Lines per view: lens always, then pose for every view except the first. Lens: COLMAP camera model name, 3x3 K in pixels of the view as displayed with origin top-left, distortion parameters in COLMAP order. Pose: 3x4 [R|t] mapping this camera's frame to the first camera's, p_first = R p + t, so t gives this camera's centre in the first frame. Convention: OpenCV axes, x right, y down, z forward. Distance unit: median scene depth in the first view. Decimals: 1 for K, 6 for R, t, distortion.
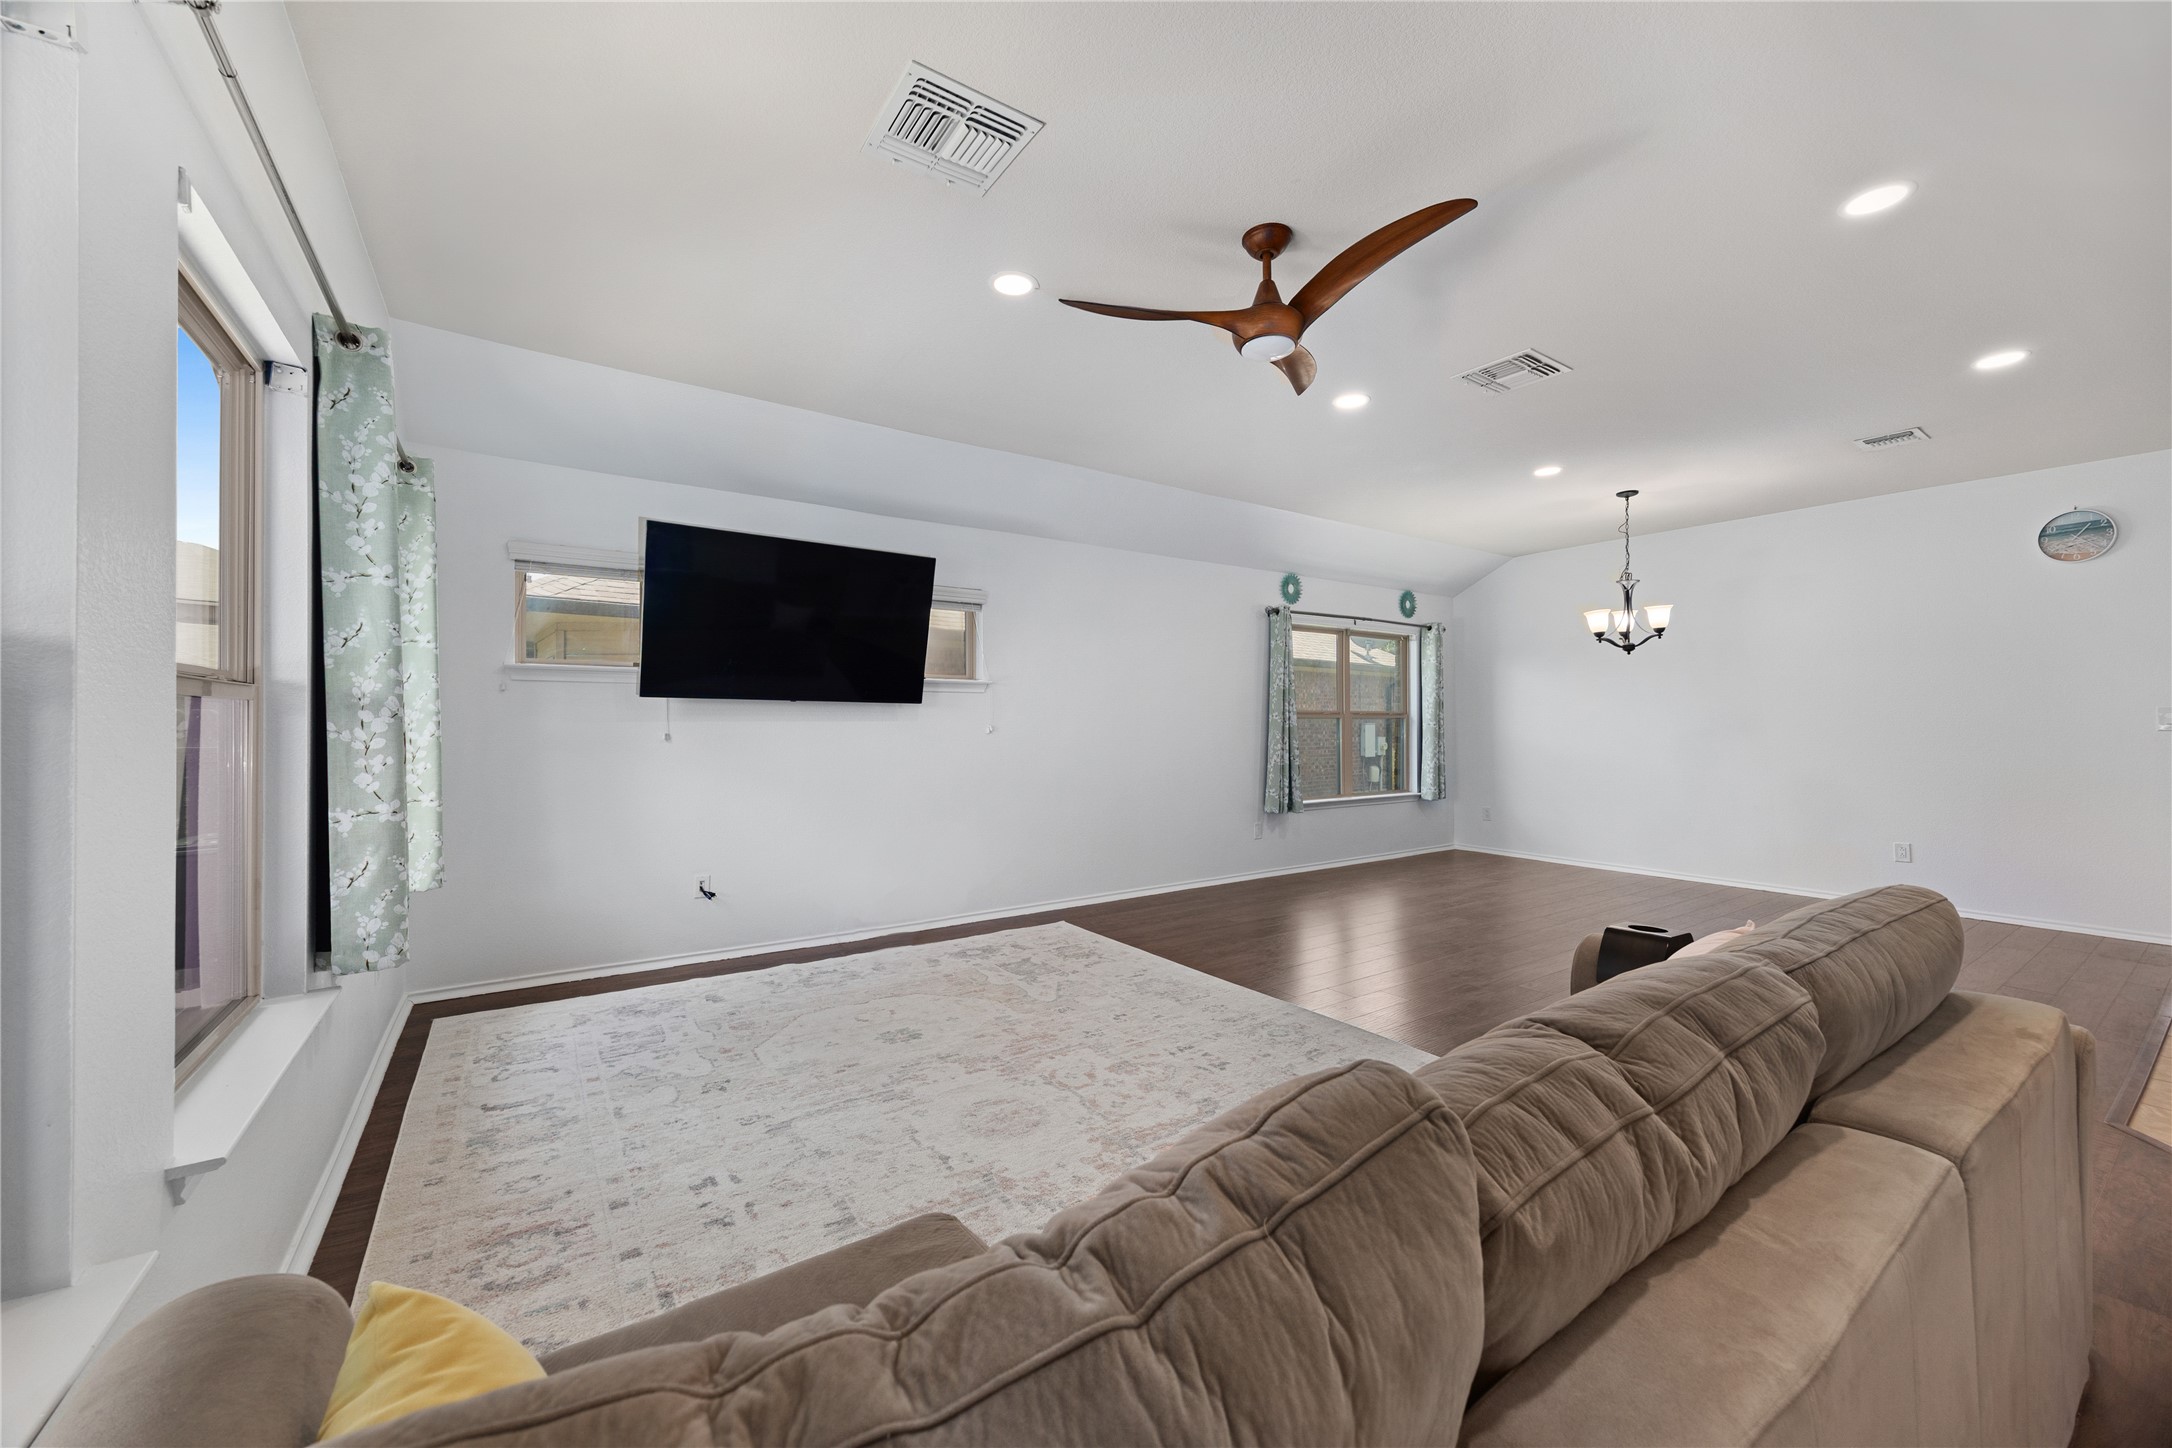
lens RADIAL K [[823.5, 0, 1086.0], [0, 823.5, 724.0], [0, 0, 1]] dist [-0.000748, 0.000022]
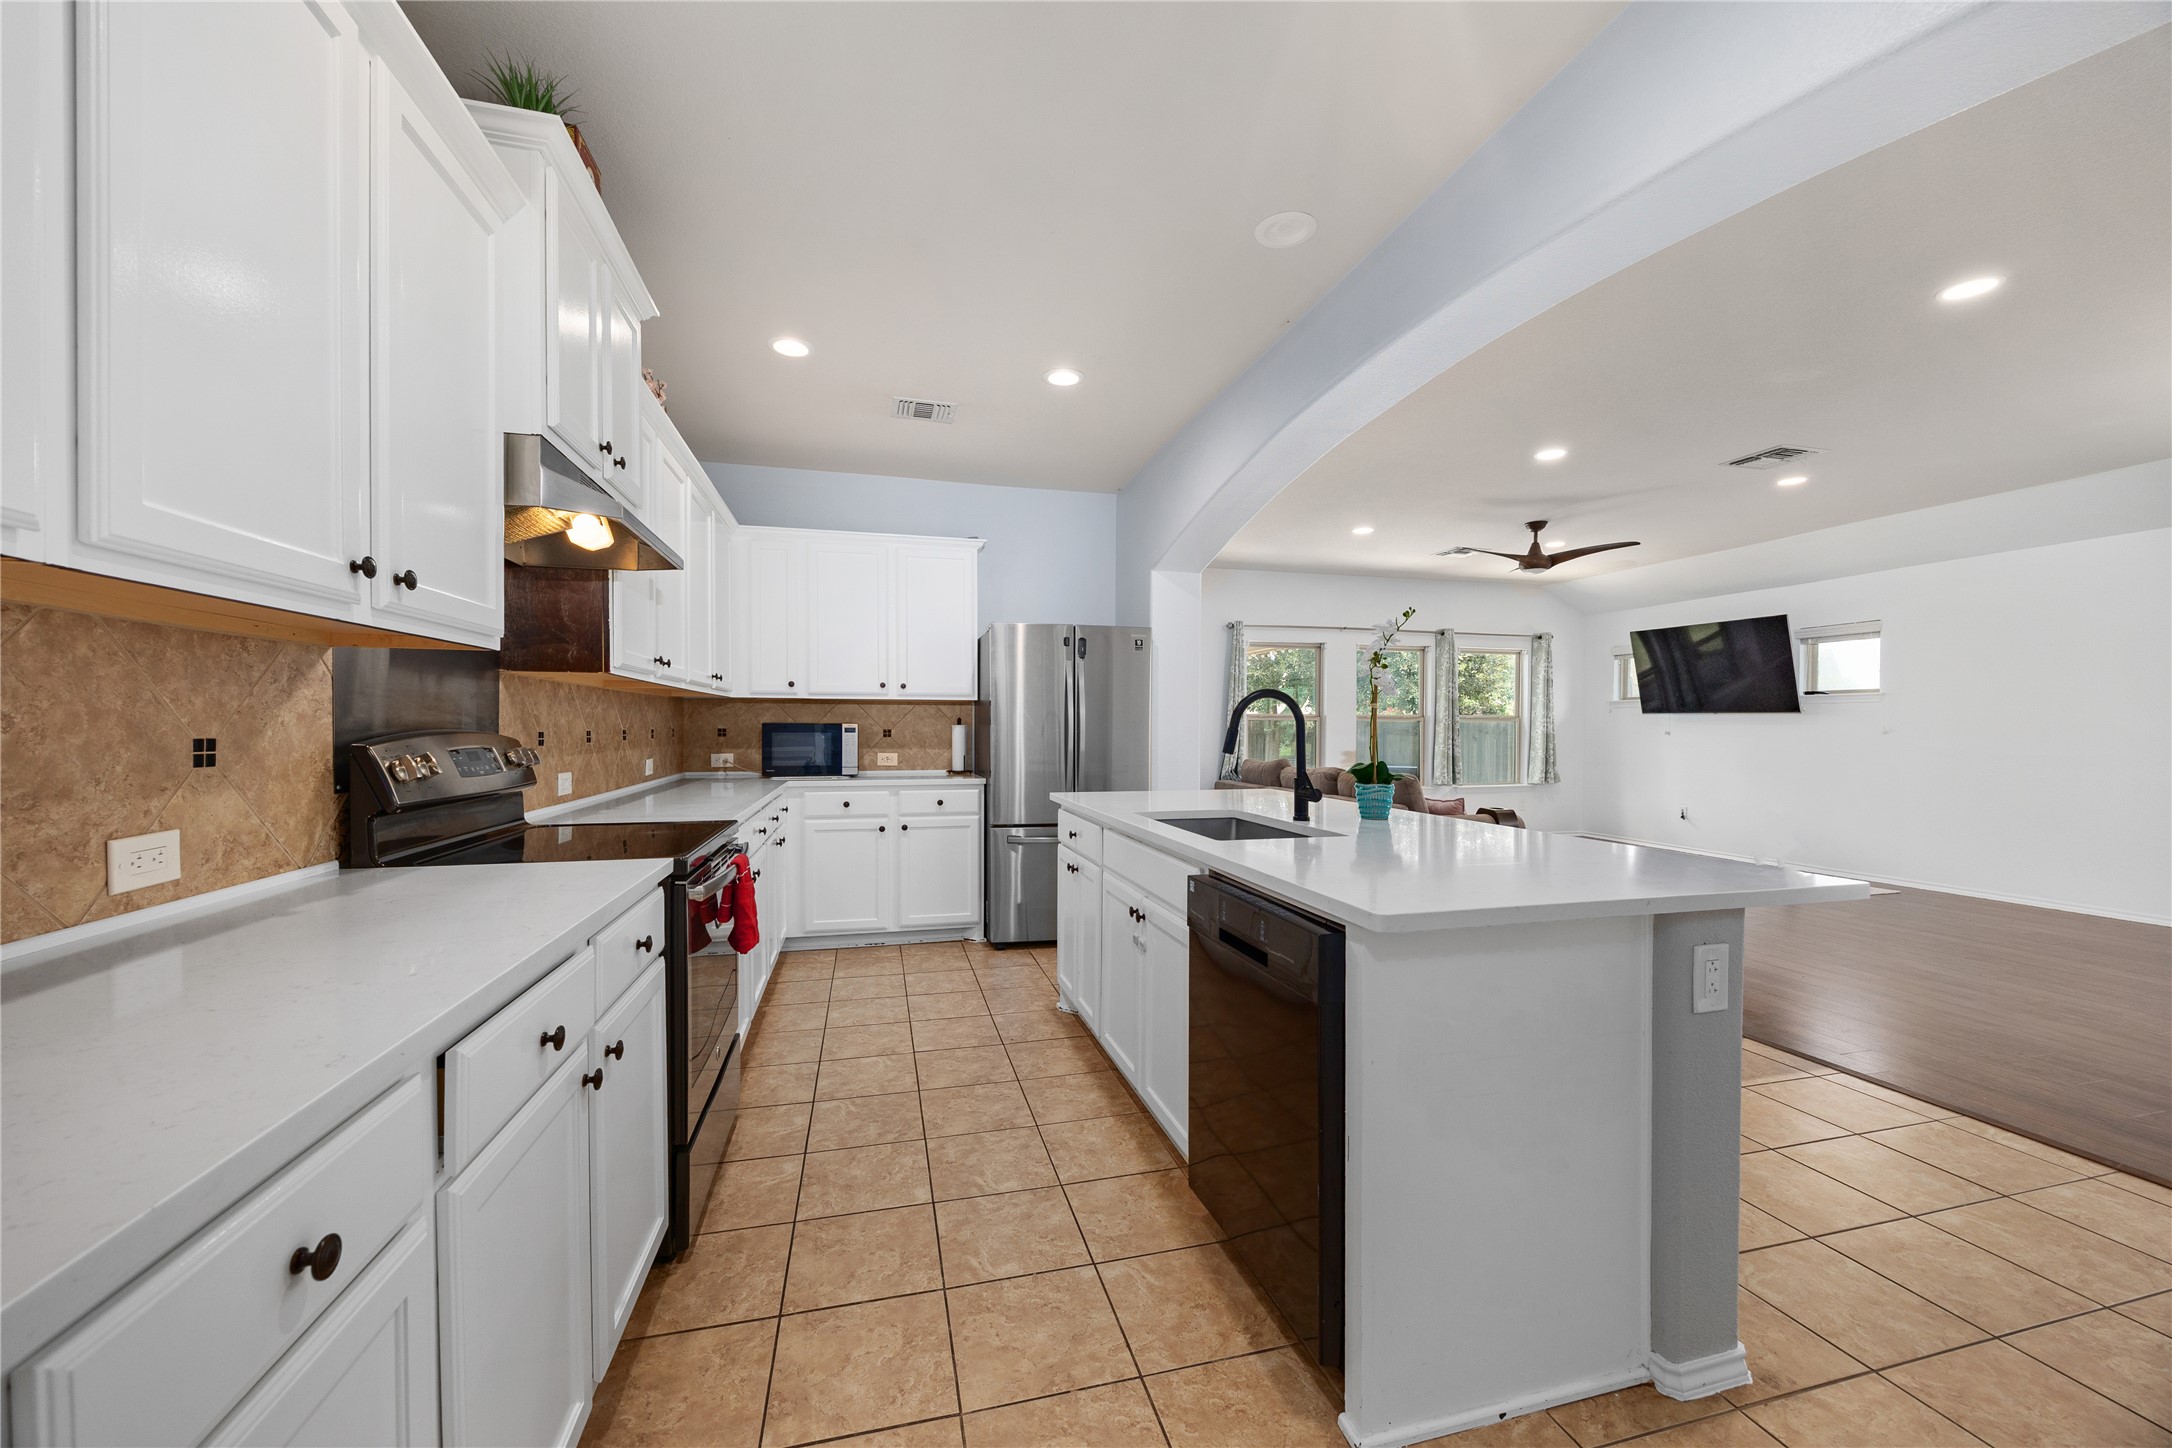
lens RADIAL K [[823.5, 0, 1086.0], [0, 823.5, 724.0], [0, 0, 1]] dist [-0.000748, 0.000022]
pose [[-0.329271, -0.001823, -0.944234, 2.360753], [-0.004432, 0.999990, -0.000385, -0.001589], [0.944225, 0.004058, -0.329276, 0.467533]]
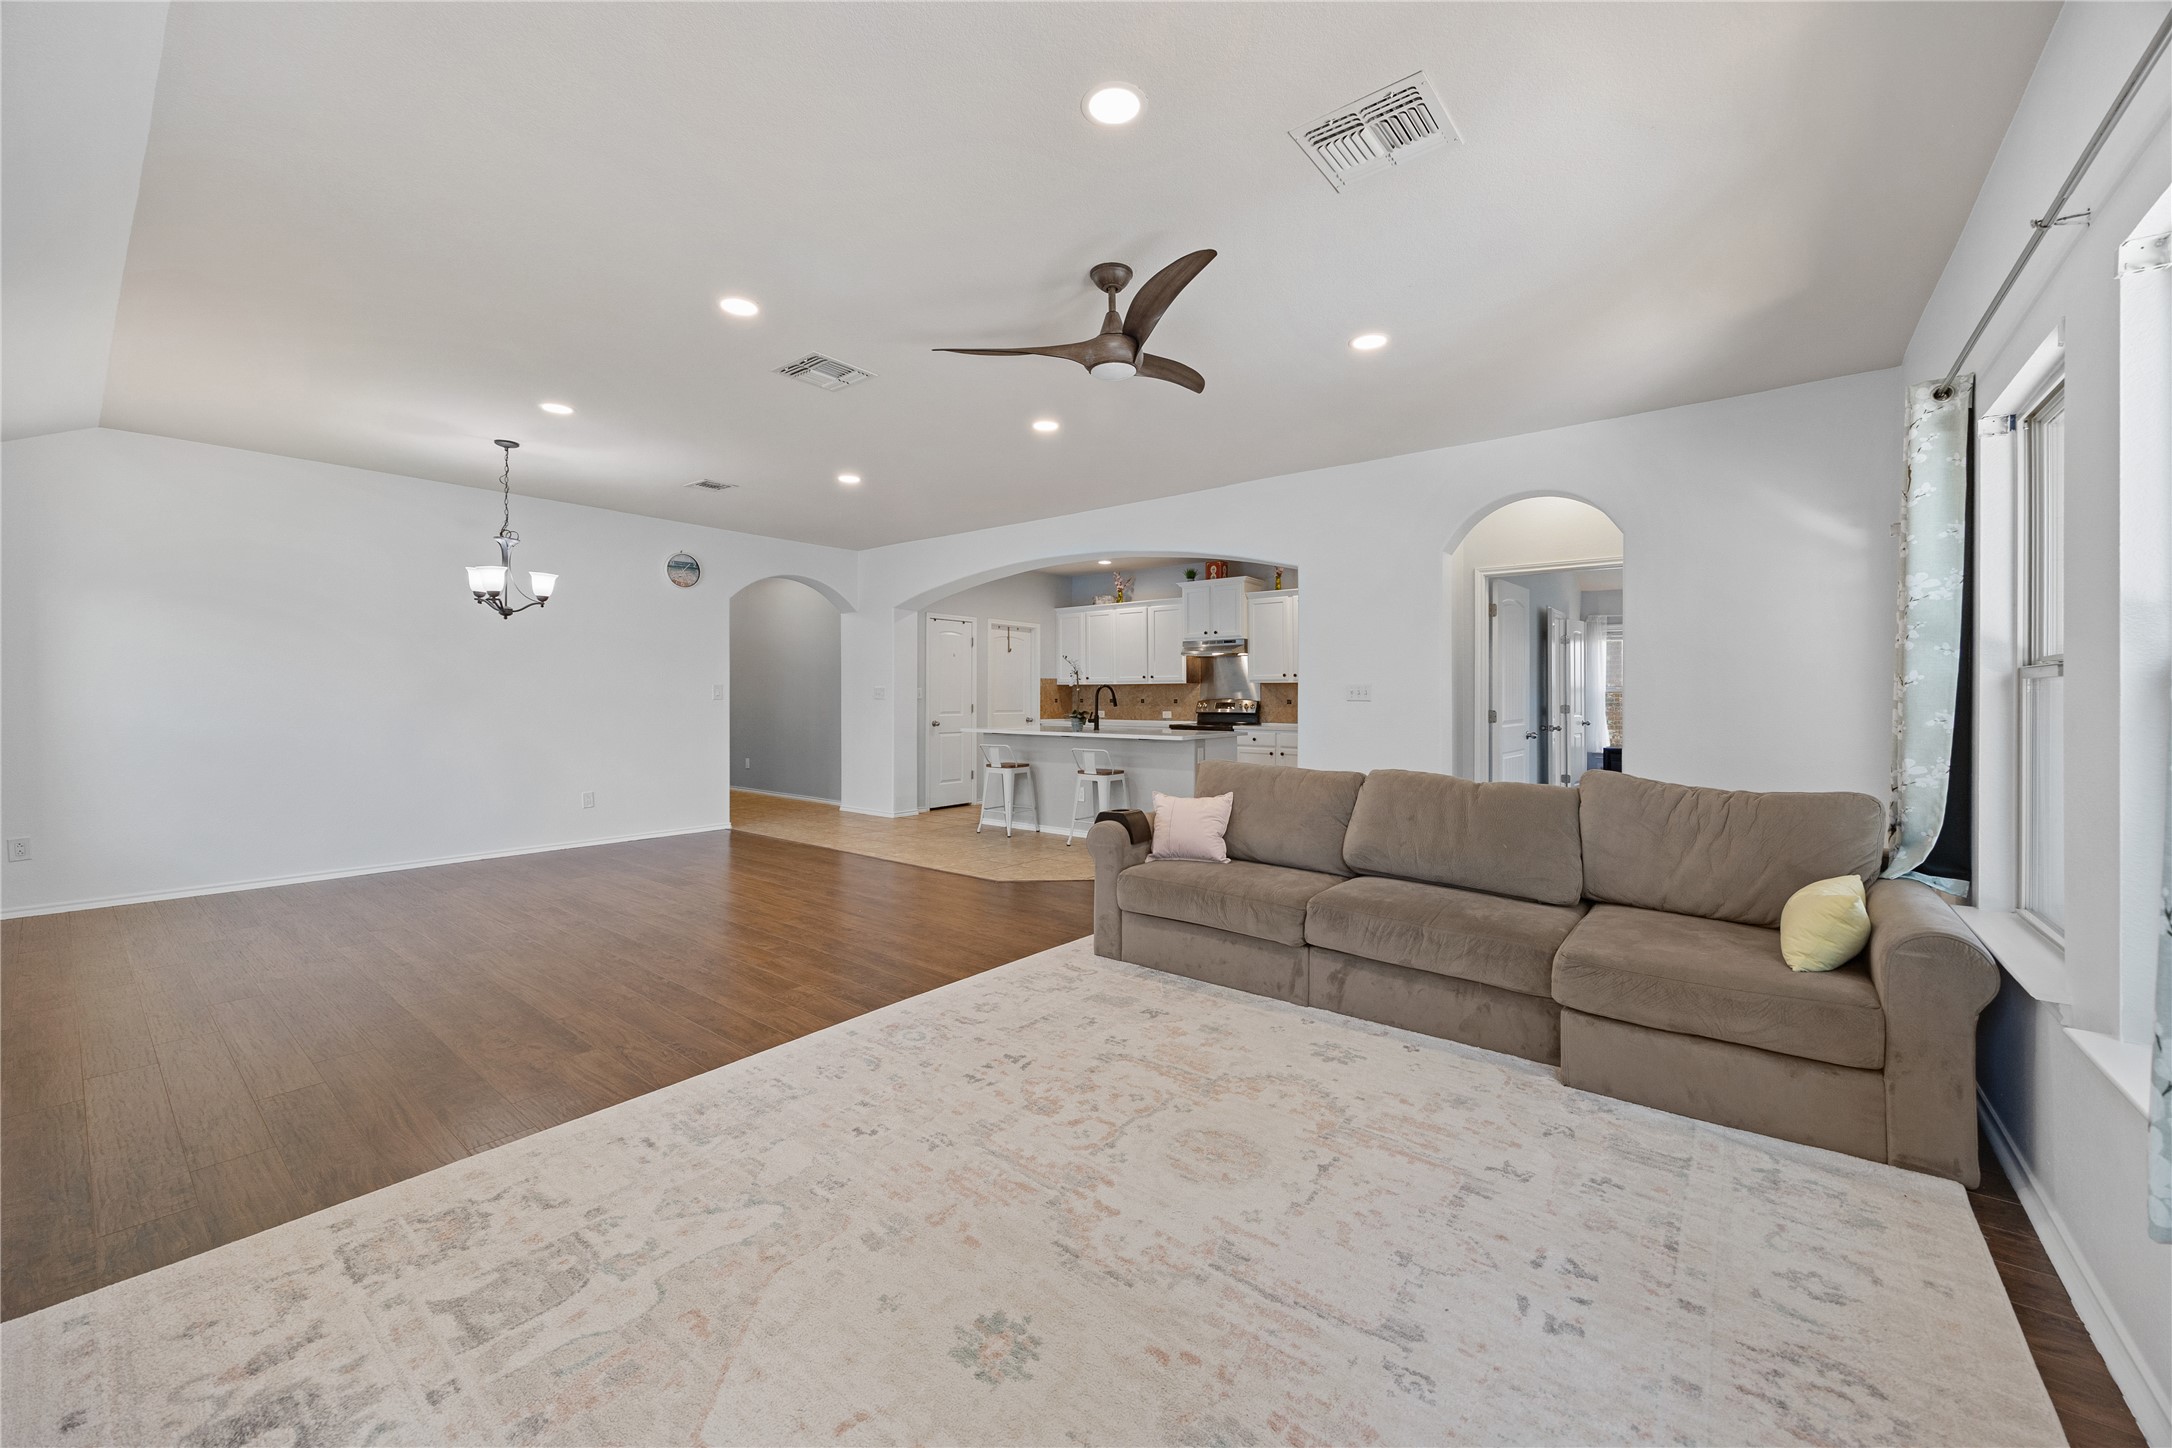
lens RADIAL K [[842.1, 0, 1084.8], [0, 842.1, 699.6], [0, 0, 1]] dist [0.000496, 0.000335]
pose [[-0.296313, -0.003208, 0.955086, -0.736186], [-0.002874, 0.999993, 0.002467, 0.001566], [-0.955087, -0.002014, -0.296320, 1.141090]]
